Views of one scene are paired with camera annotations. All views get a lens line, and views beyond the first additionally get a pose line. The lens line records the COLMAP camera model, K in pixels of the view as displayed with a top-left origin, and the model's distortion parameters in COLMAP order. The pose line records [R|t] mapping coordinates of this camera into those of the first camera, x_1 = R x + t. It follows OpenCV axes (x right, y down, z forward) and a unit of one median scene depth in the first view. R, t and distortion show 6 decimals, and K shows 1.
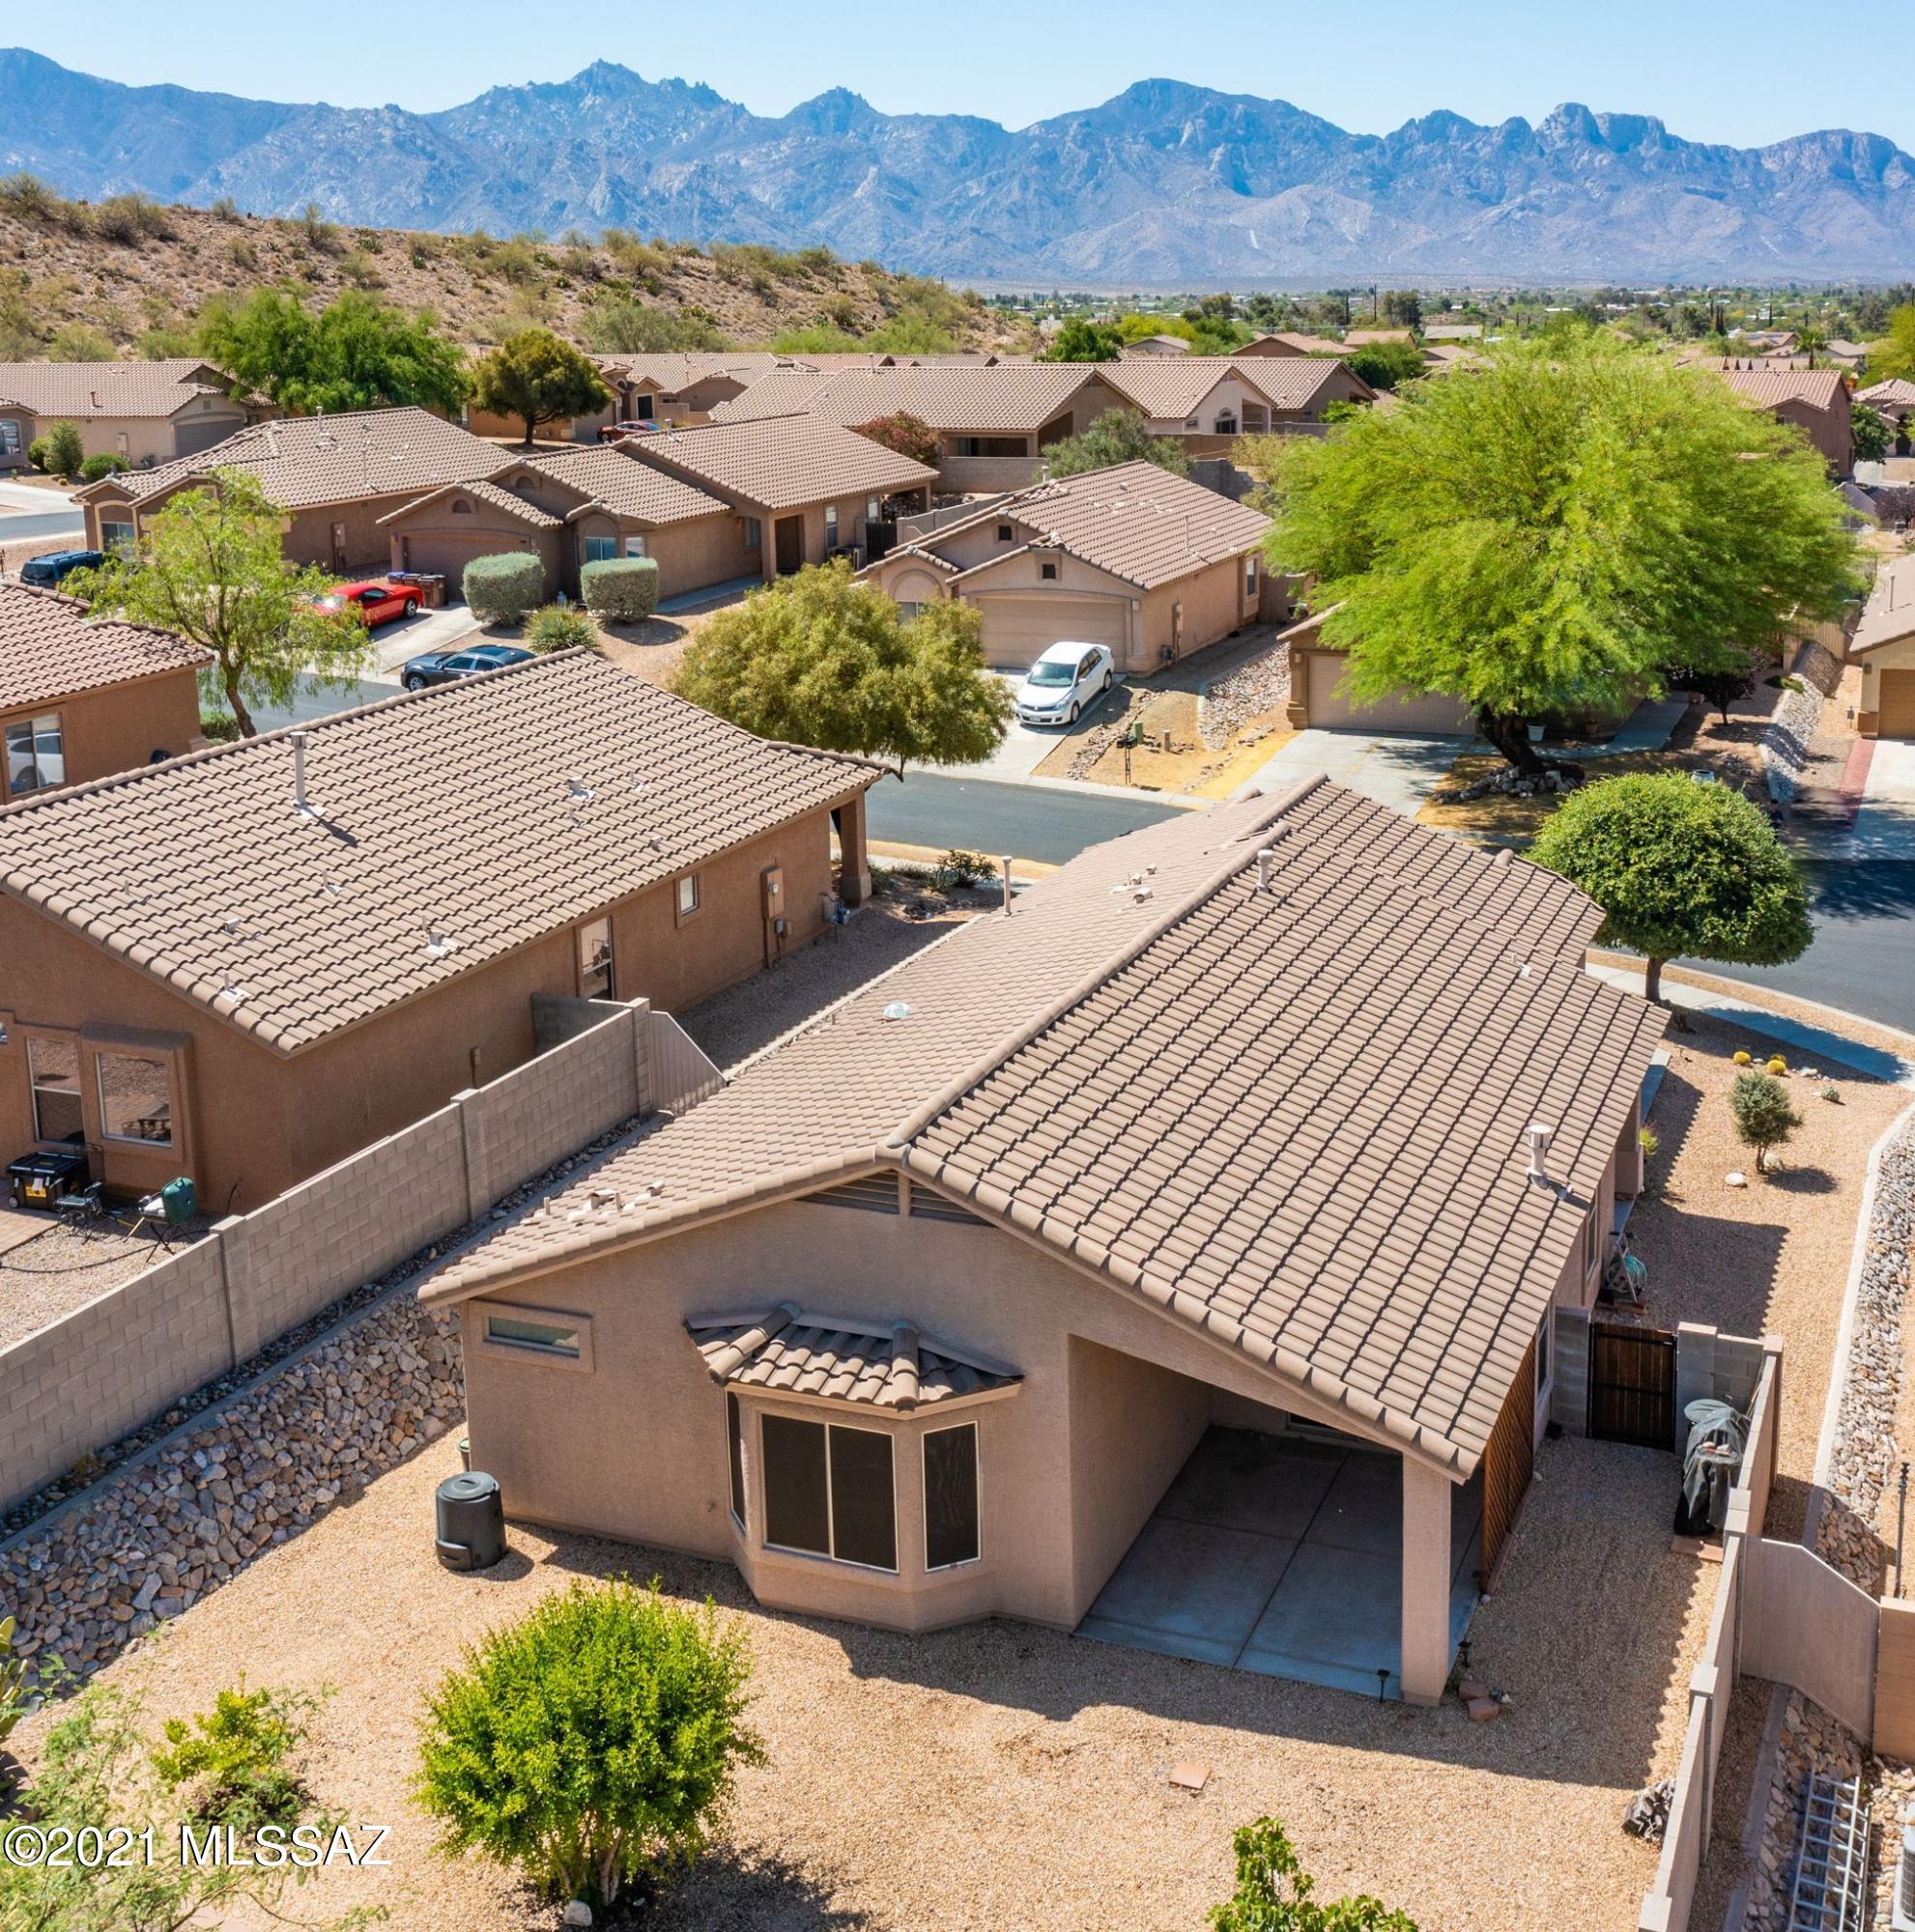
lens RADIAL K [[2430.1, 0, 957.3], [0, 2430.1, 959.8], [0, 0, 1]] dist [-0.021587, 0.000000]
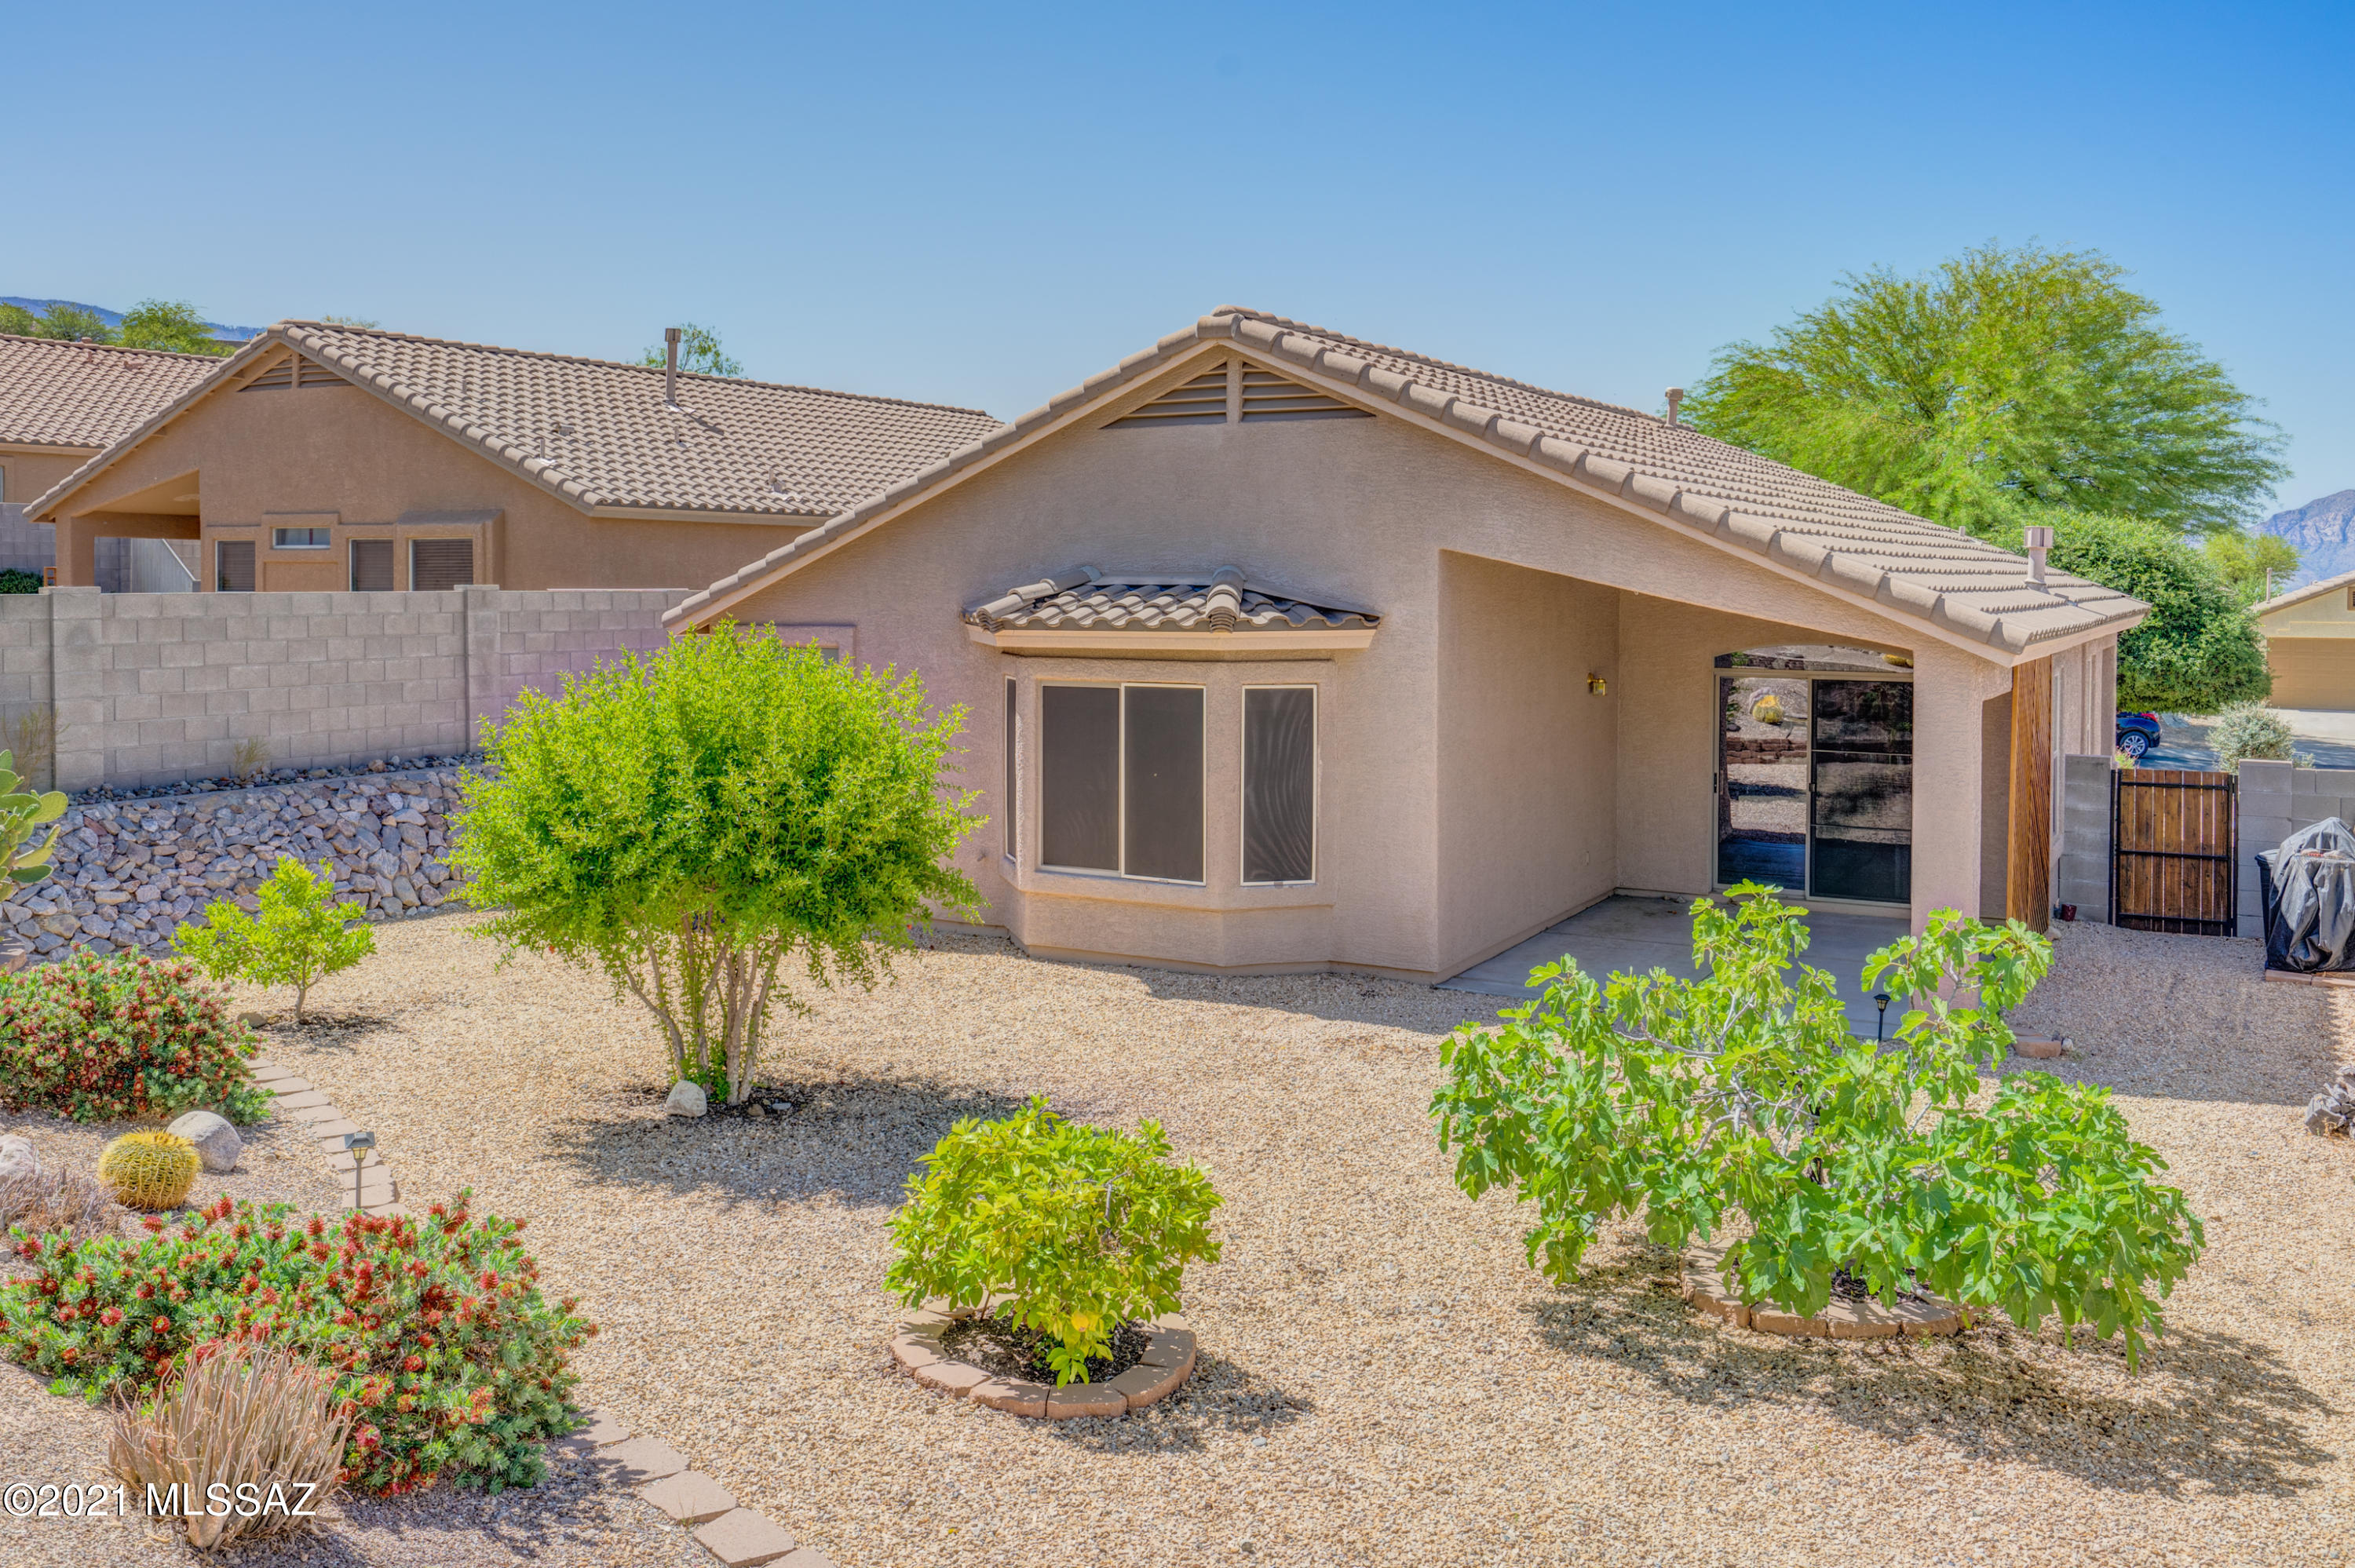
lens RADIAL K [[2024.3, 0, 1081.2], [0, 2024.3, 727.5], [0, 0, 1]] dist [0.003526, 0.001358]
pose [[0.990067, 0.035664, -0.136001, 0.021735], [-0.061668, 0.979437, -0.192093, 0.326073], [0.126354, 0.198572, 0.971907, 0.363721]]
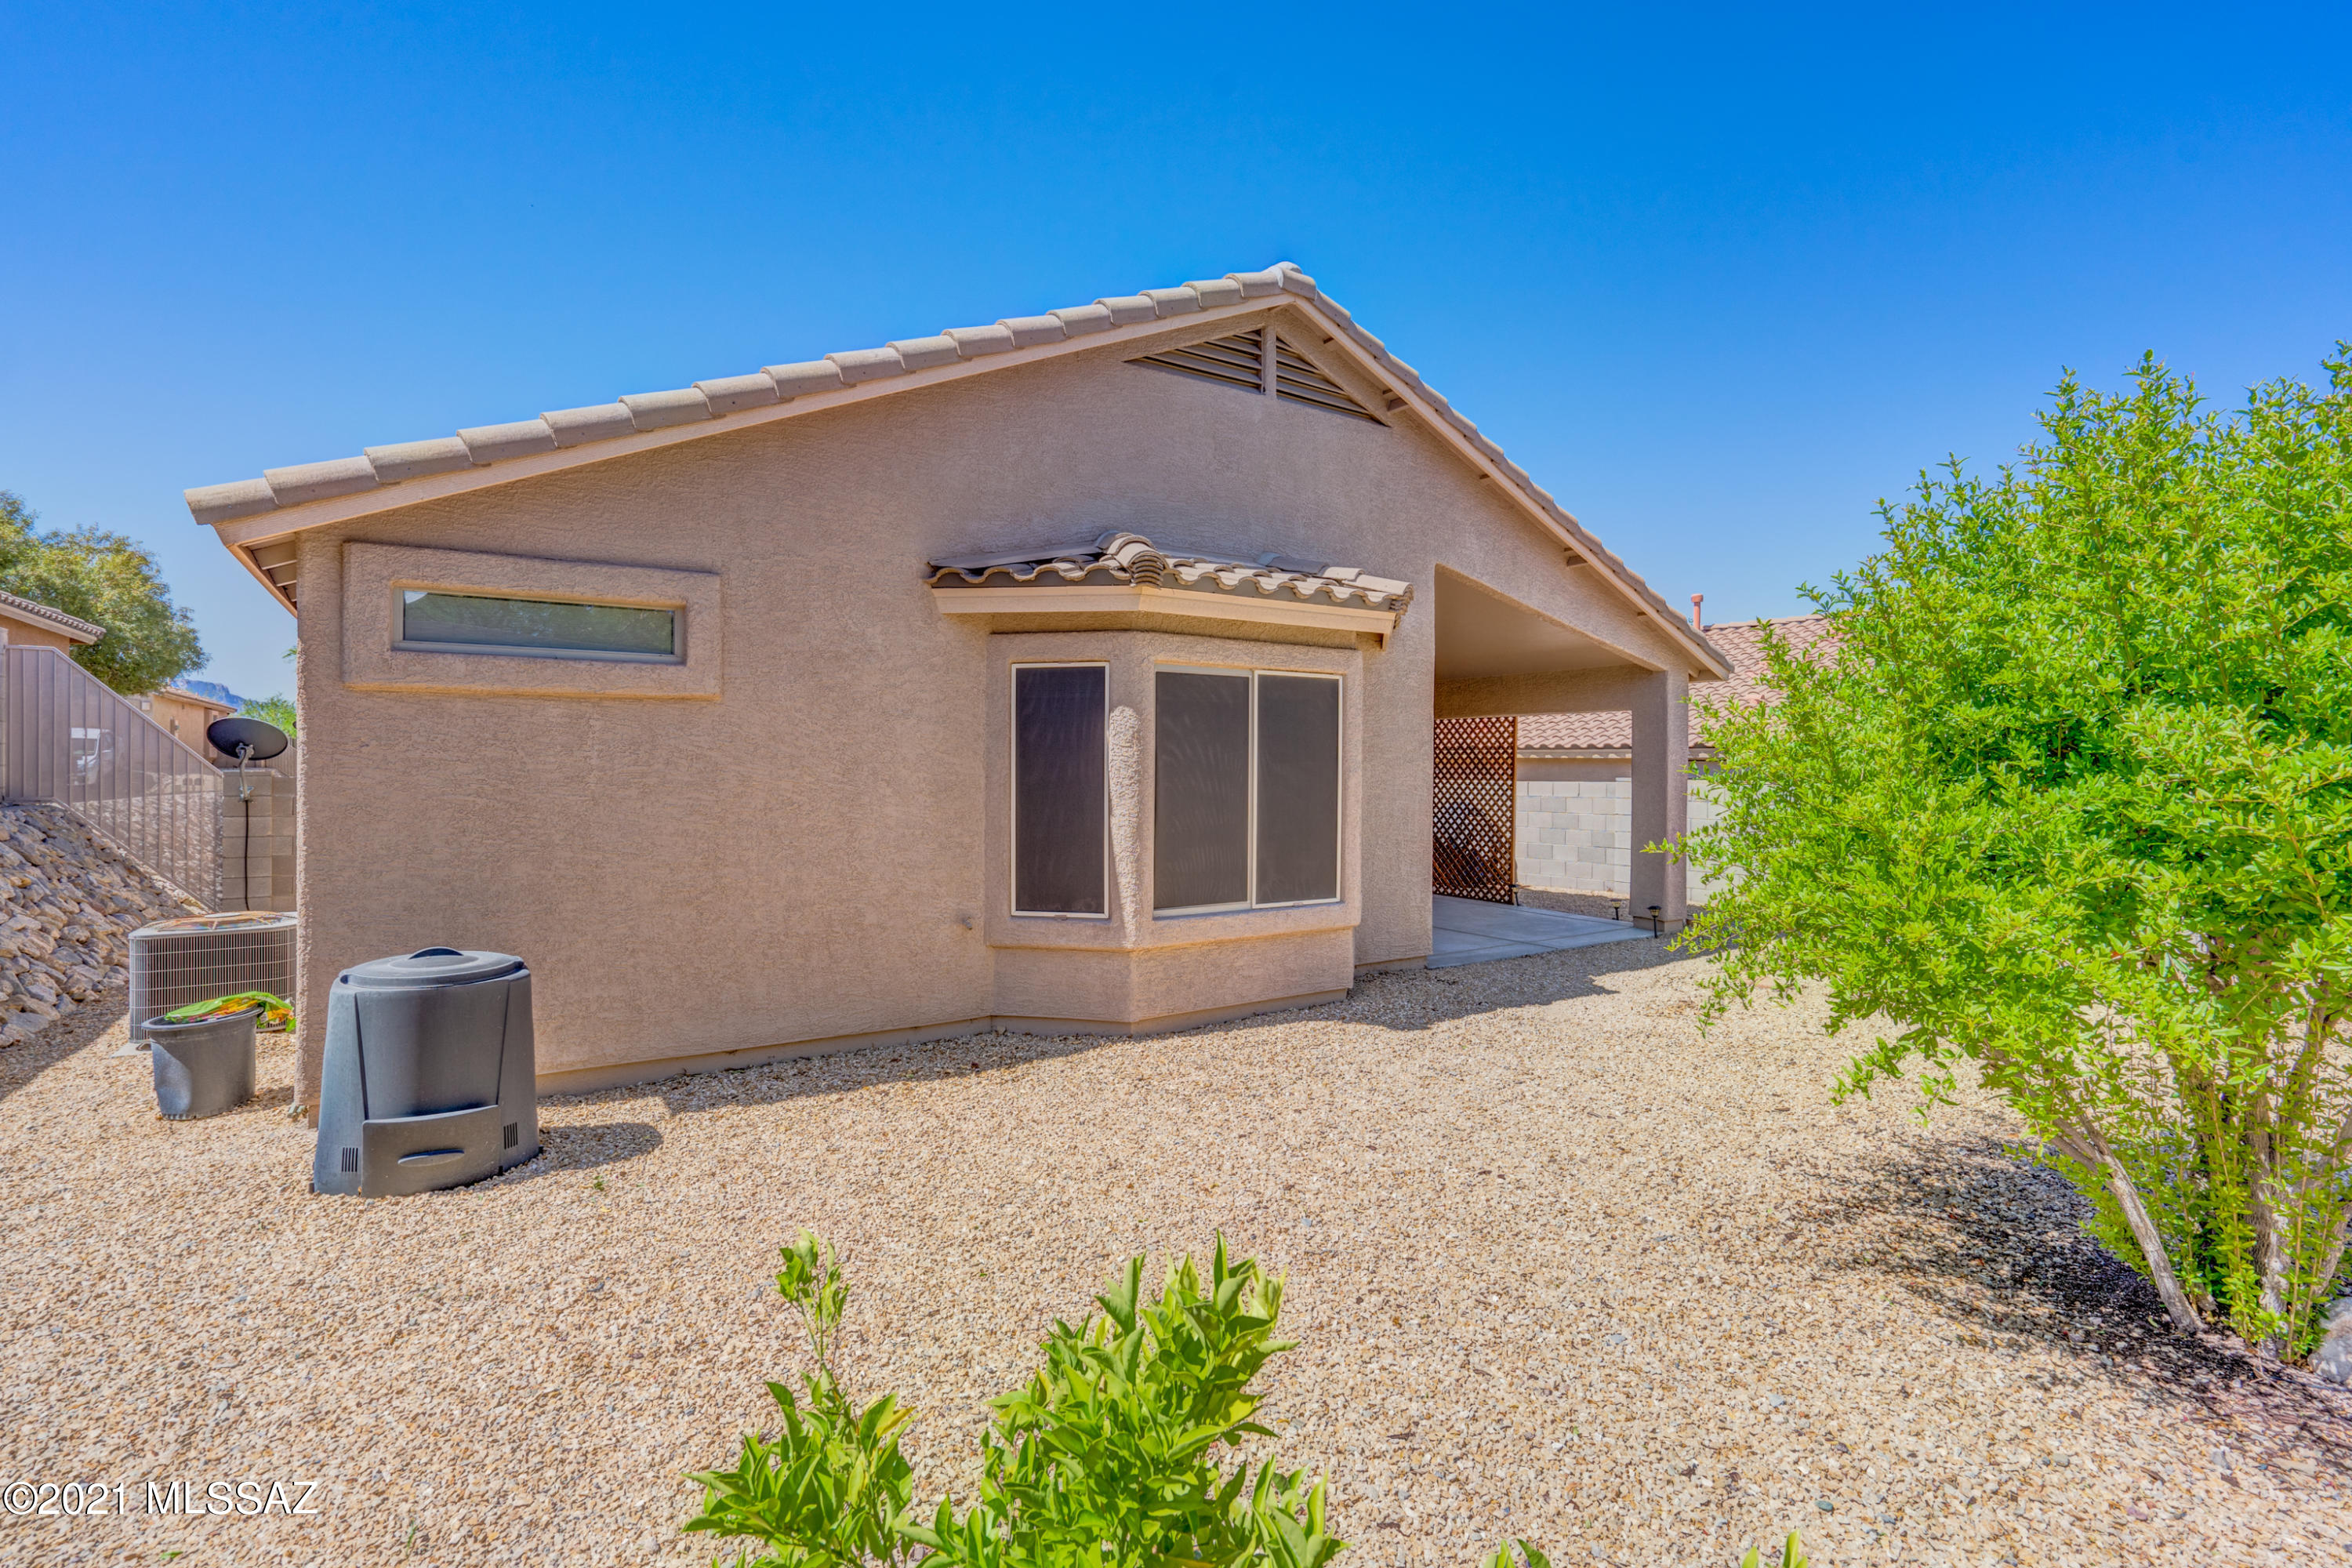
lens RADIAL K [[1069.6, 0, 1172.6], [0, 1069.6, 769.8], [0, 0, 1]] dist [-0.000474, -0.000496]
pose [[0.561372, 0.019850, 0.827325, -0.295458], [0.195305, 0.968296, -0.155755, 0.252260], [-0.804187, 0.249017, 0.539697, 0.860407]]
